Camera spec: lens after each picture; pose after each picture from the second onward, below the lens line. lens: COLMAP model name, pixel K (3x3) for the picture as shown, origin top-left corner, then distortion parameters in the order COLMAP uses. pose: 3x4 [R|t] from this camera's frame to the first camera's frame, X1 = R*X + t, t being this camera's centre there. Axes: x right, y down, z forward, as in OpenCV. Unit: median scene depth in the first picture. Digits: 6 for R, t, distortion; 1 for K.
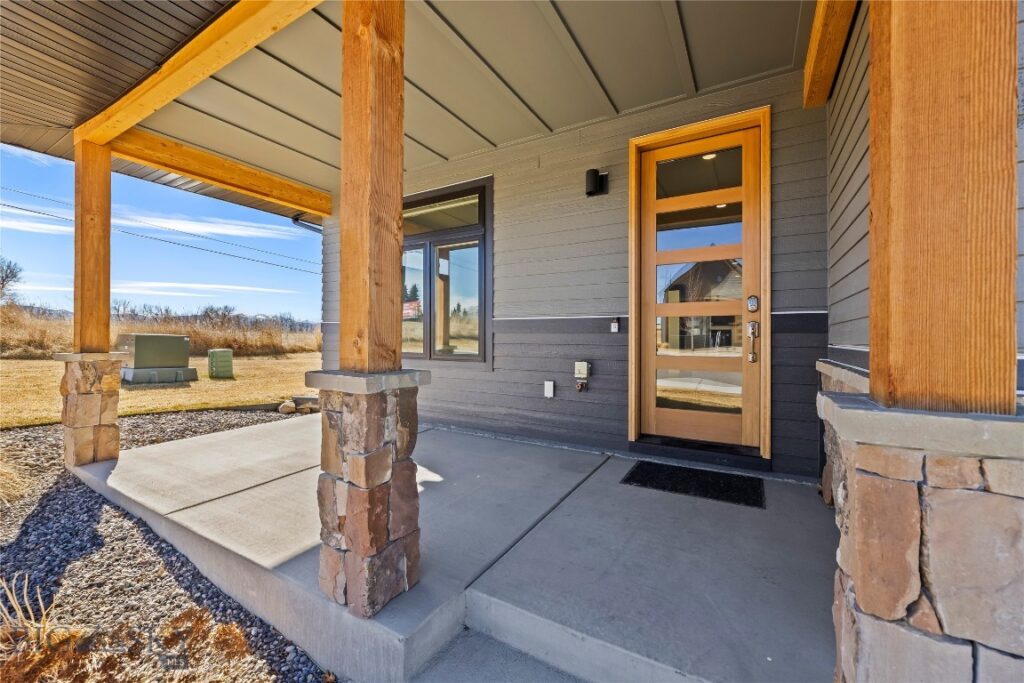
lens RADIAL K [[411.3, 0, 514.4], [0, 411.3, 336.9], [0, 0, 1]] dist [-0.002682, -0.000486]
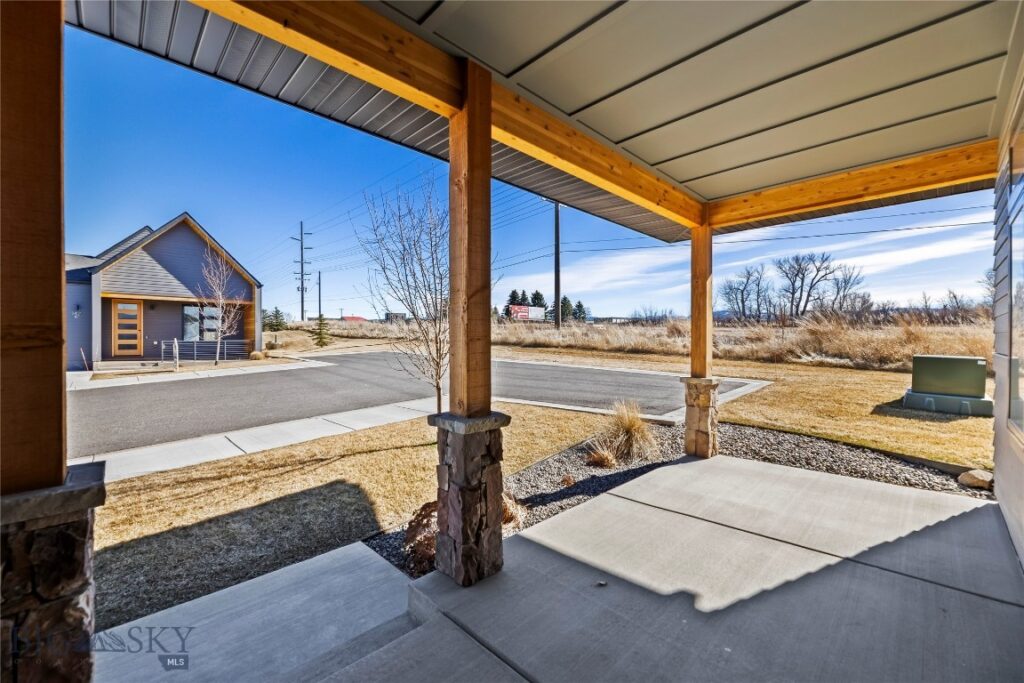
lens RADIAL K [[411.1, 0, 514.4], [0, 411.1, 340.5], [0, 0, 1]] dist [0.000019, -0.000112]
pose [[-0.264641, -0.002331, -0.964344, 0.495048], [-0.000118, 0.999997, -0.002385, -0.084226], [0.964347, -0.000517, -0.264641, 0.785253]]
